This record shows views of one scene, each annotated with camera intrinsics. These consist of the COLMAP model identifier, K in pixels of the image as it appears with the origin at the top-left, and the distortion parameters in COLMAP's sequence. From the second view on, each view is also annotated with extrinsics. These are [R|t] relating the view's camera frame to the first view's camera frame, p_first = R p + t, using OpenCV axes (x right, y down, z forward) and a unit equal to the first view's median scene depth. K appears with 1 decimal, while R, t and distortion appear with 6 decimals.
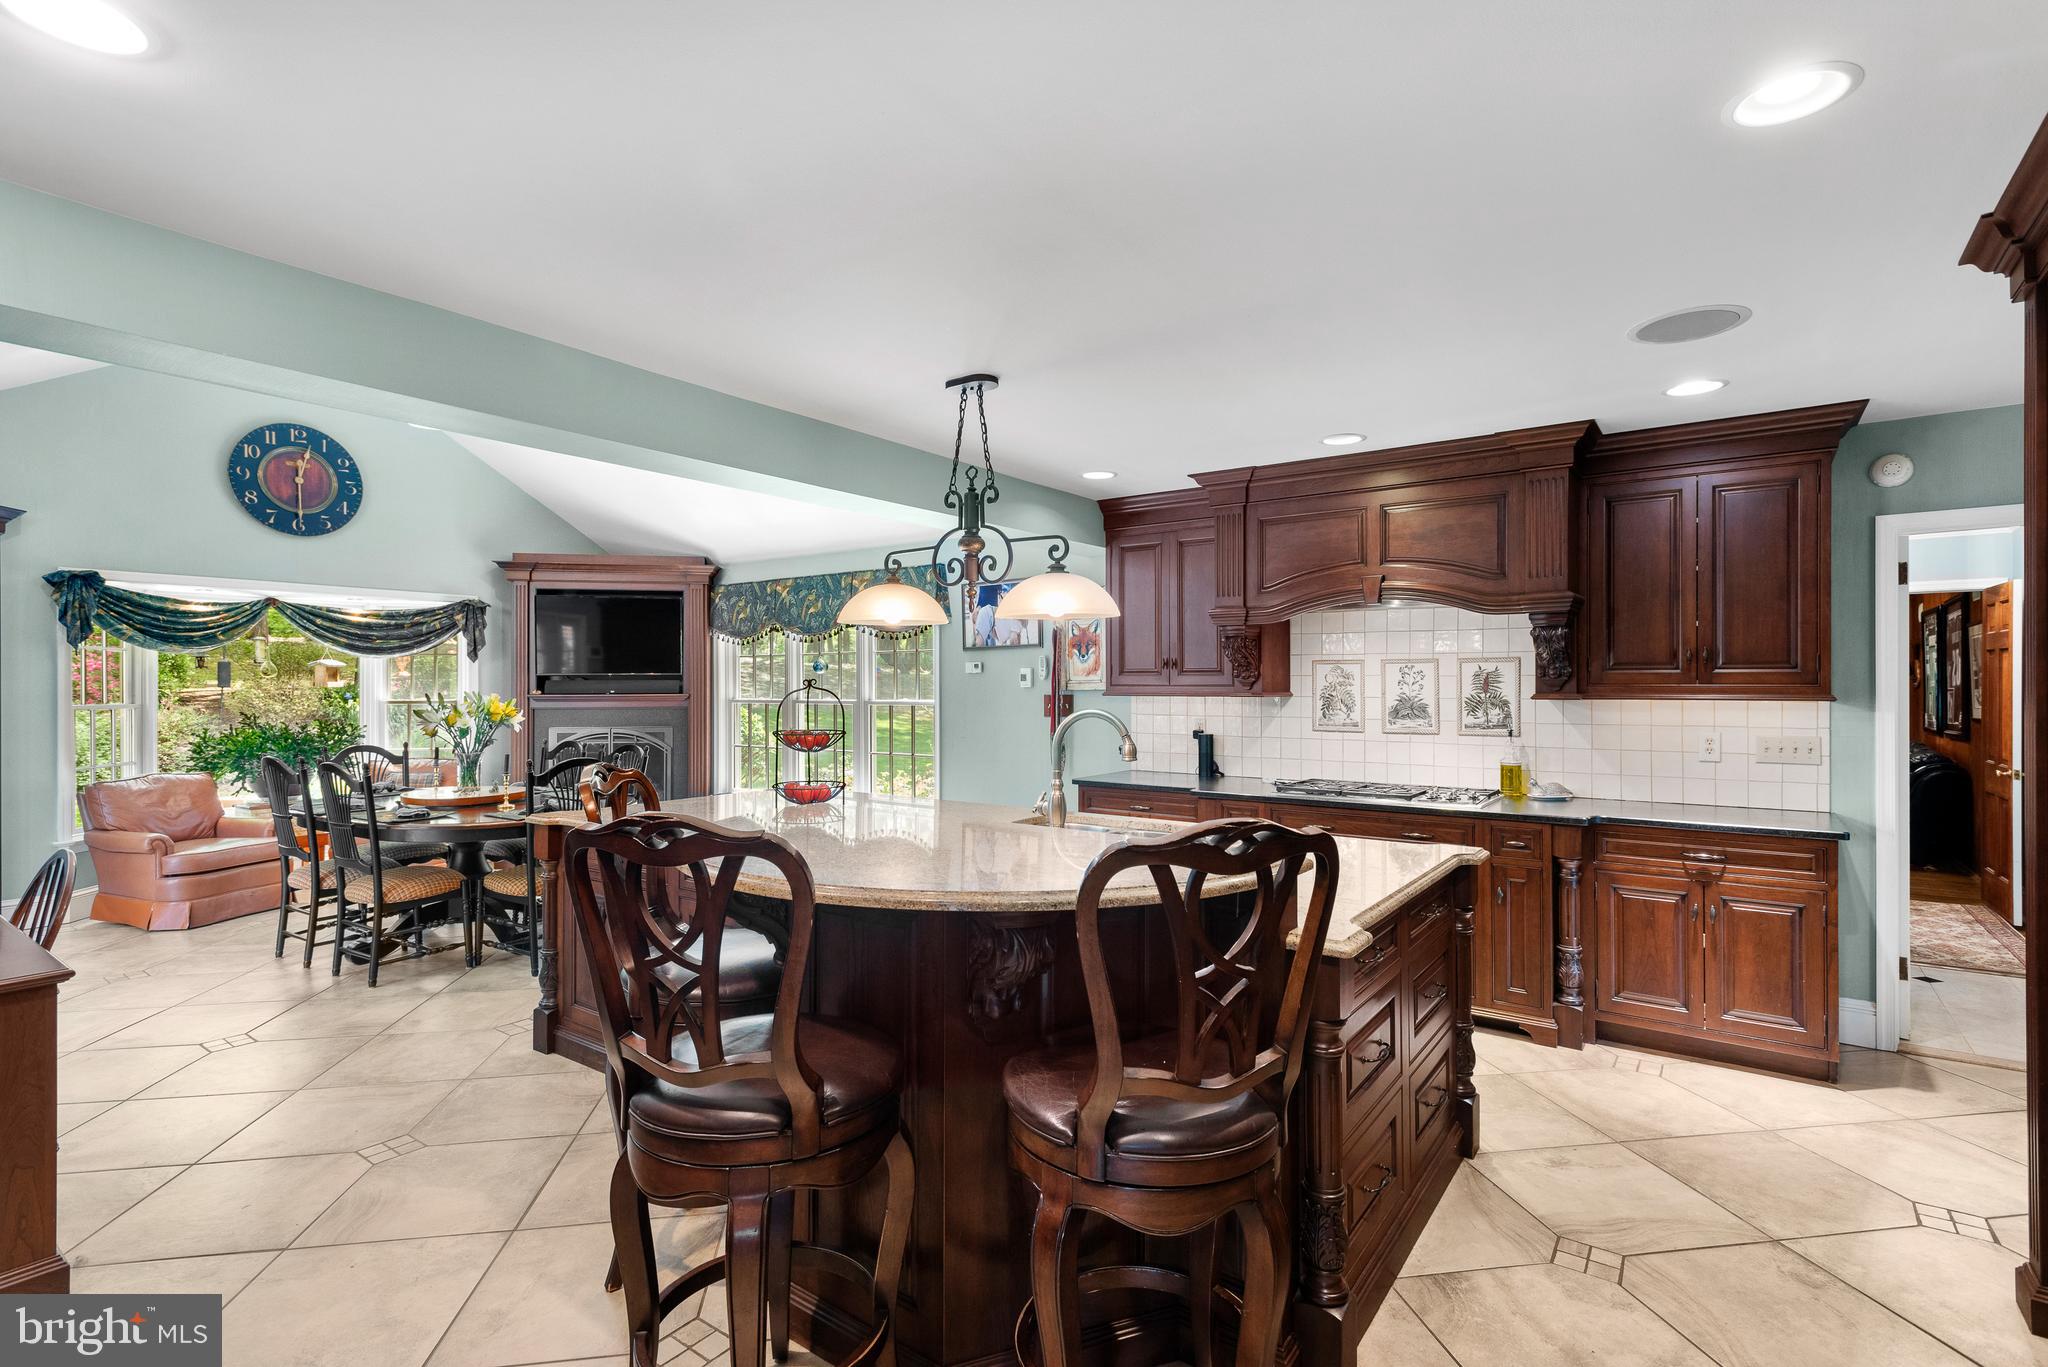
lens RADIAL K [[975.2, 0, 1030.6], [0, 975.2, 682.9], [0, 0, 1]] dist [0.022333, -0.004728]
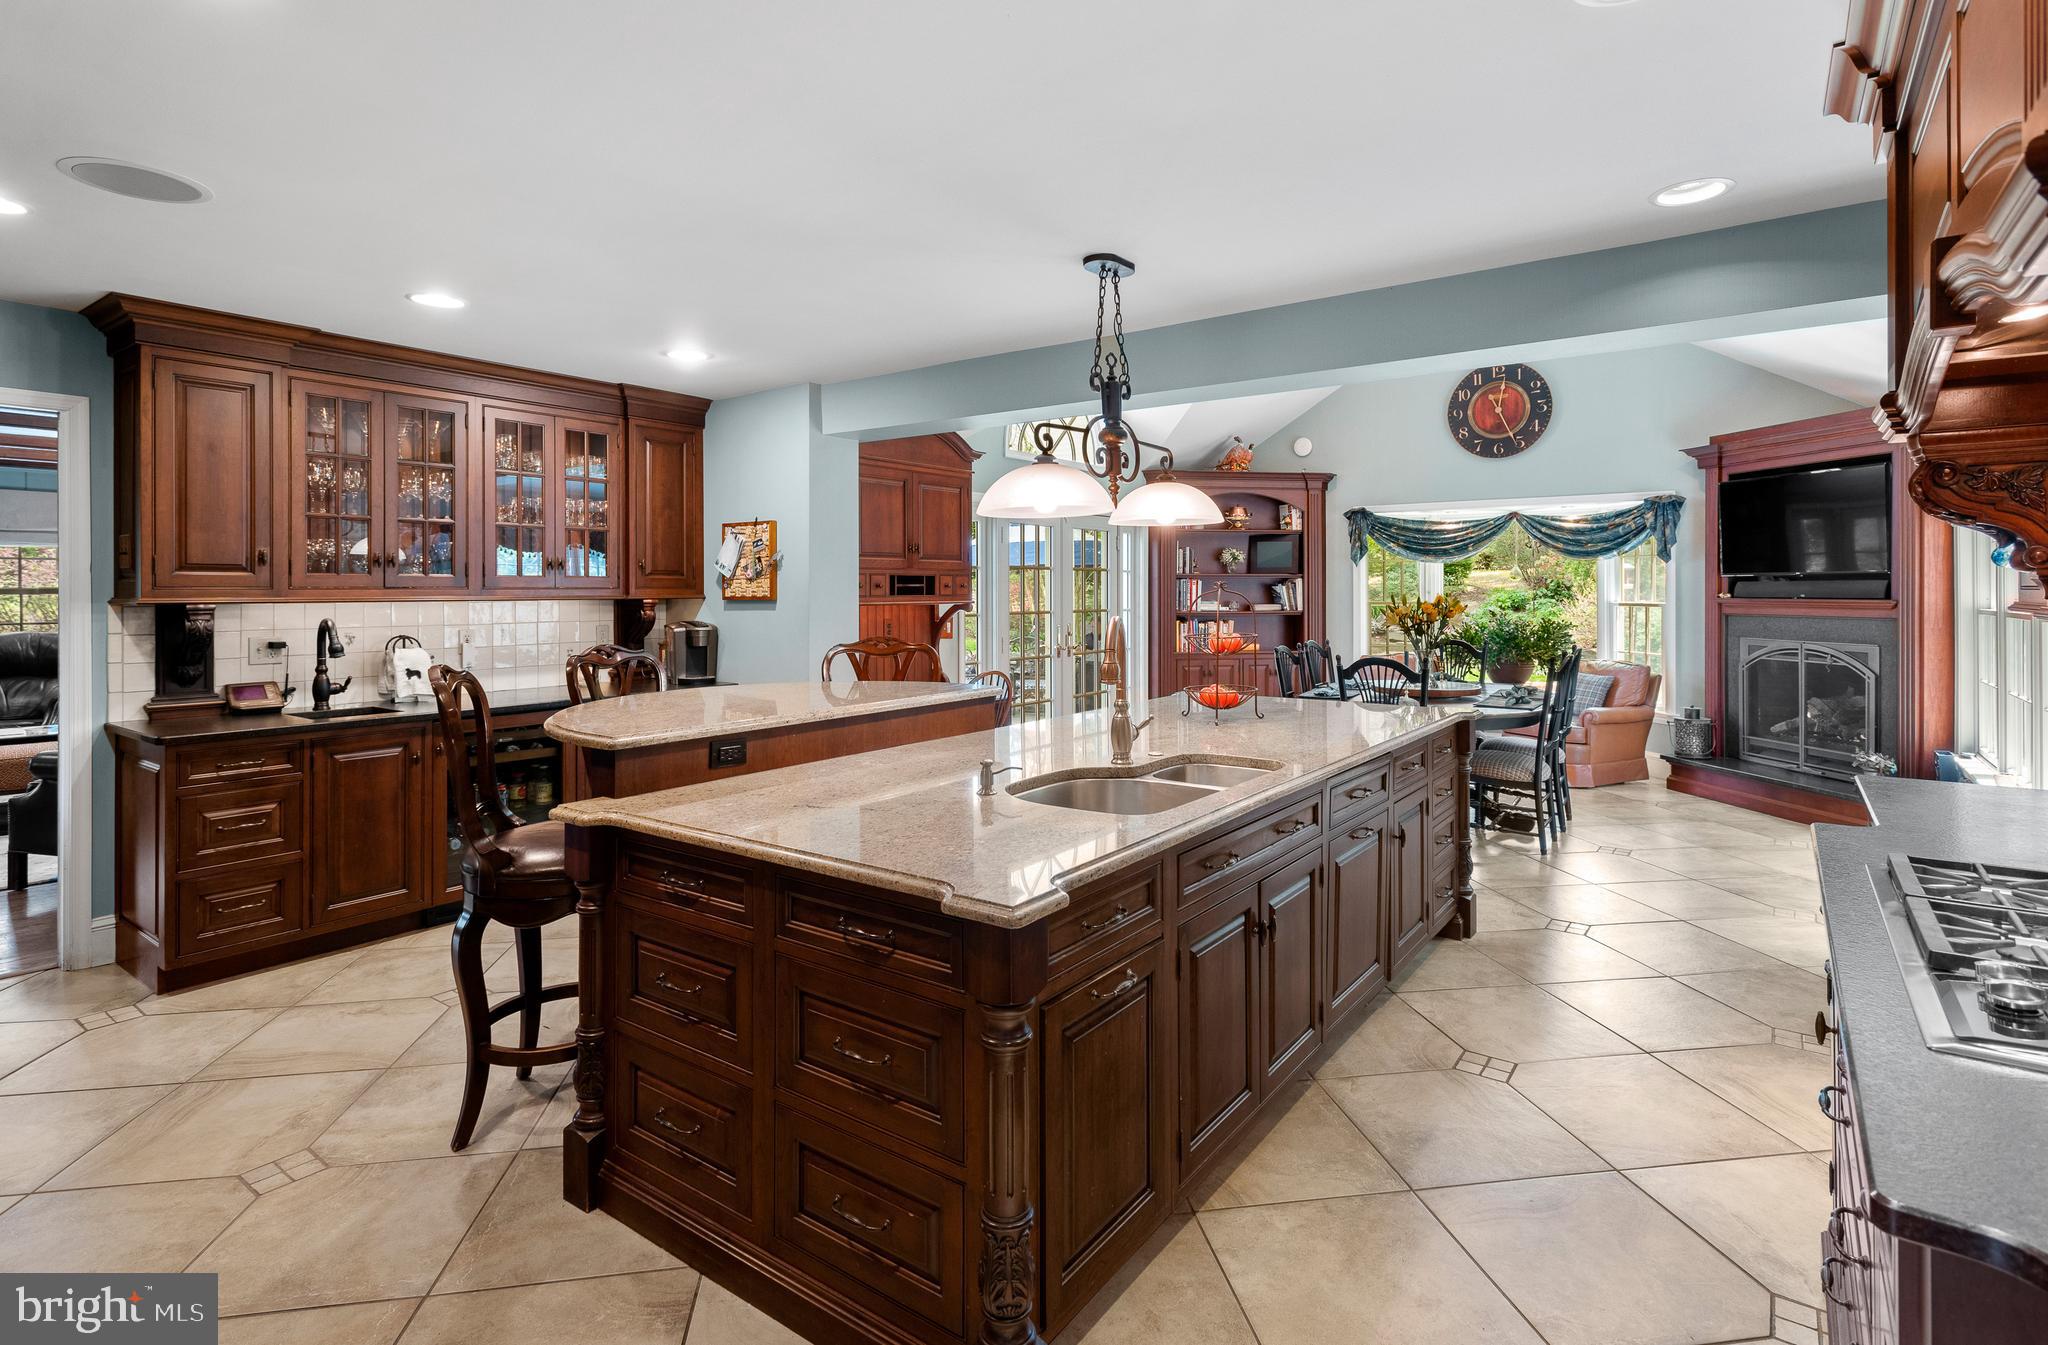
lens RADIAL K [[1011.6, 0, 1052.6], [0, 1011.6, 585.6], [0, 0, 1]] dist [0.017092, 0.000874]
pose [[-0.001629, -0.001060, -0.999998, 0.460541], [0.003880, 0.999992, -0.001066, -0.000458], [0.999991, -0.003881, -0.001624, 0.490174]]
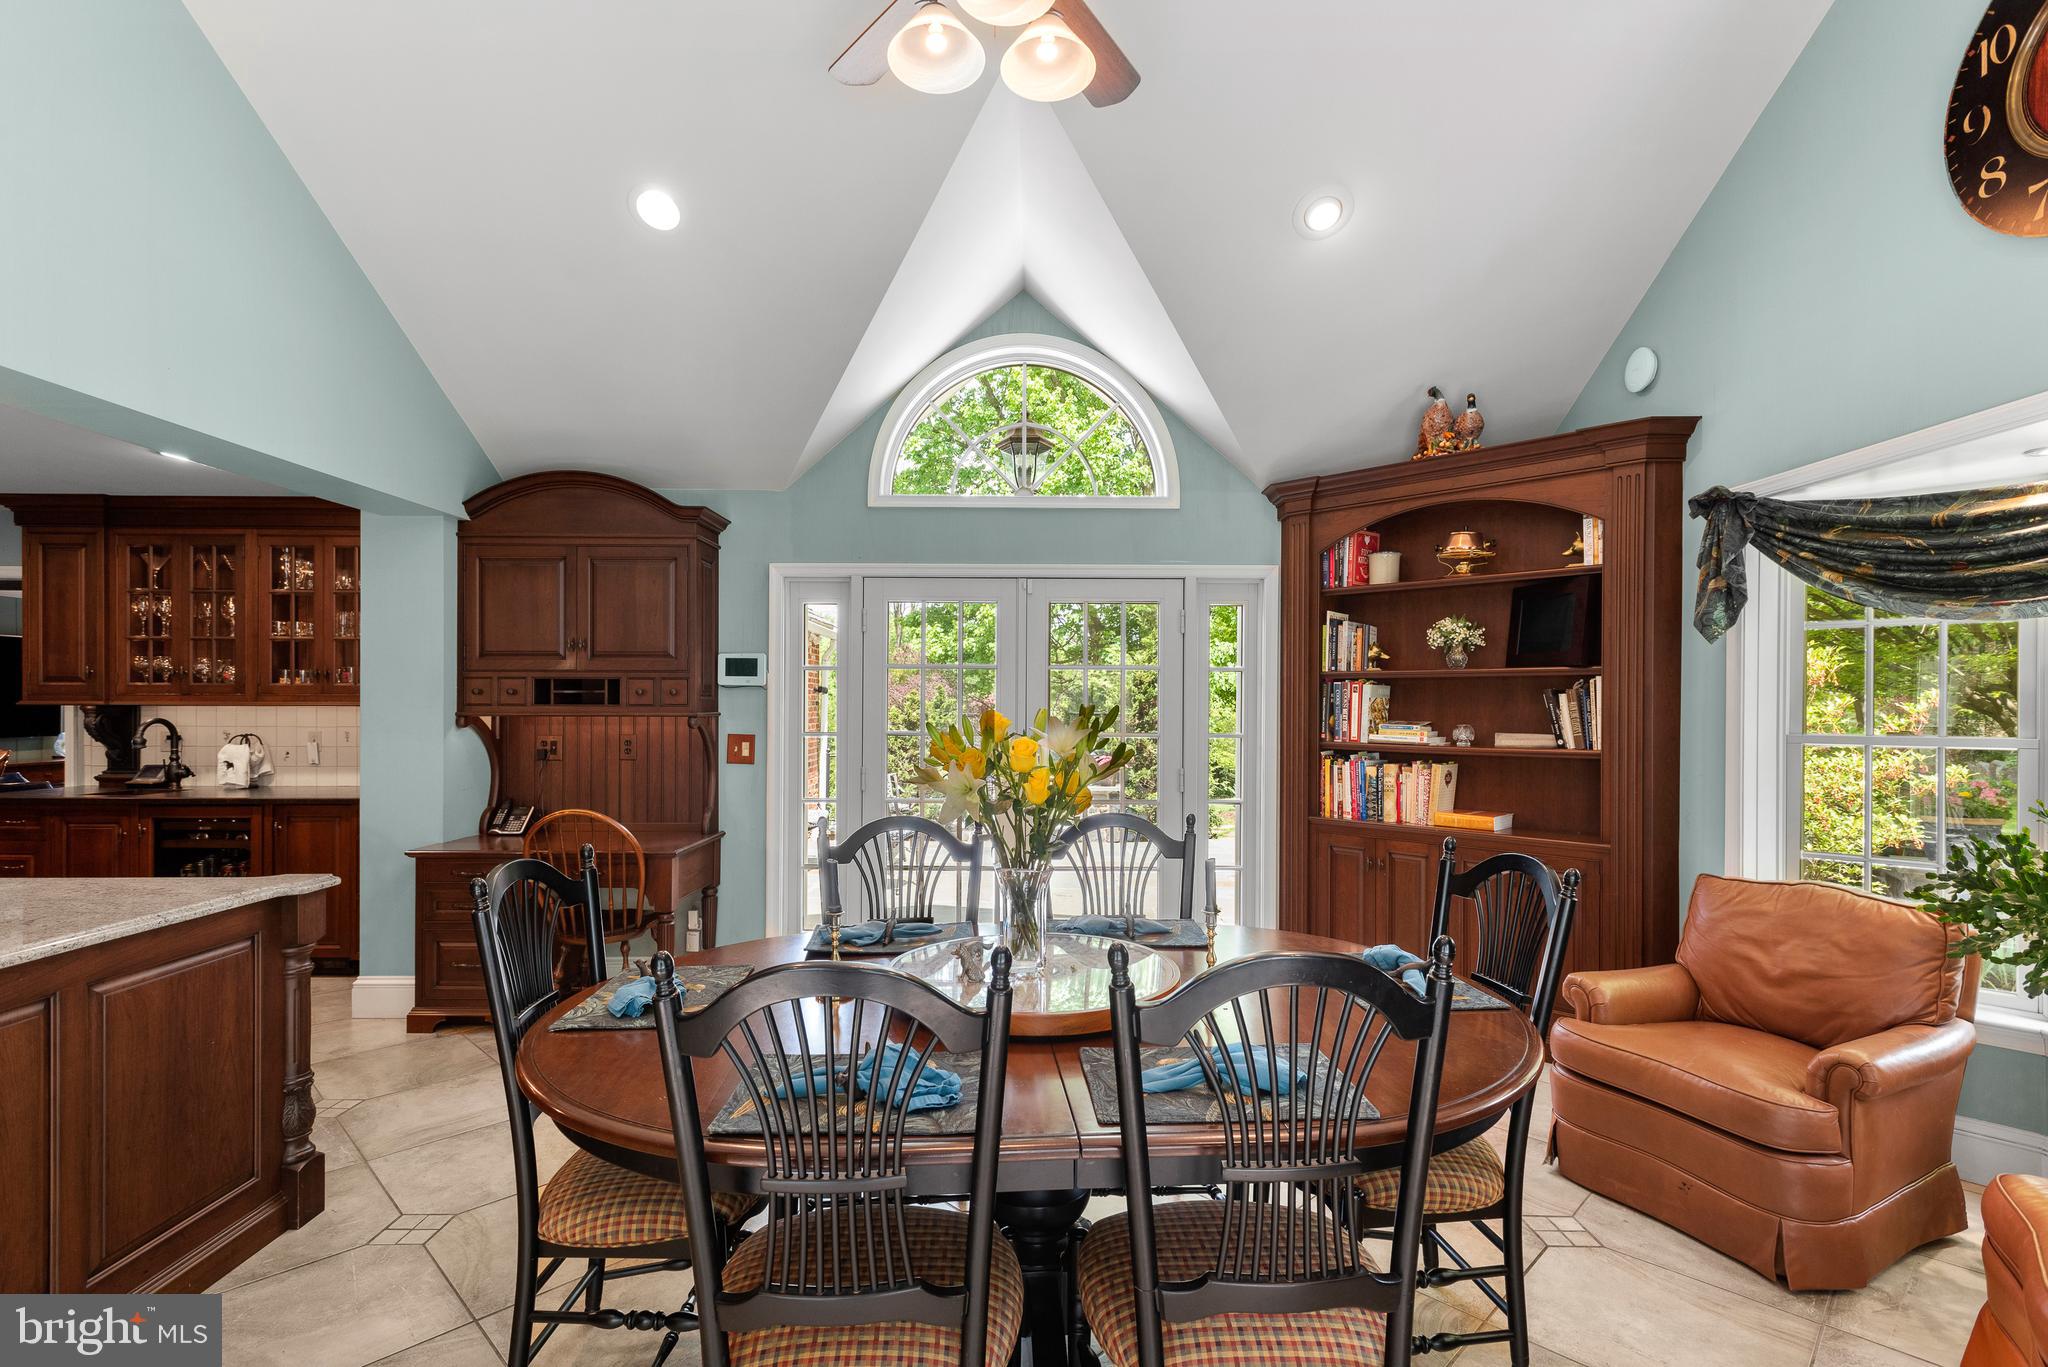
lens RADIAL K [[975.2, 0, 1025.0], [0, 975.2, 700.5], [0, 0, 1]] dist [0.022333, -0.004728]
pose [[-0.818799, -0.003148, -0.574071, -0.285411], [-0.000640, 0.999989, -0.004570, 0.006422], [0.574079, -0.003375, -0.818793, 1.086335]]
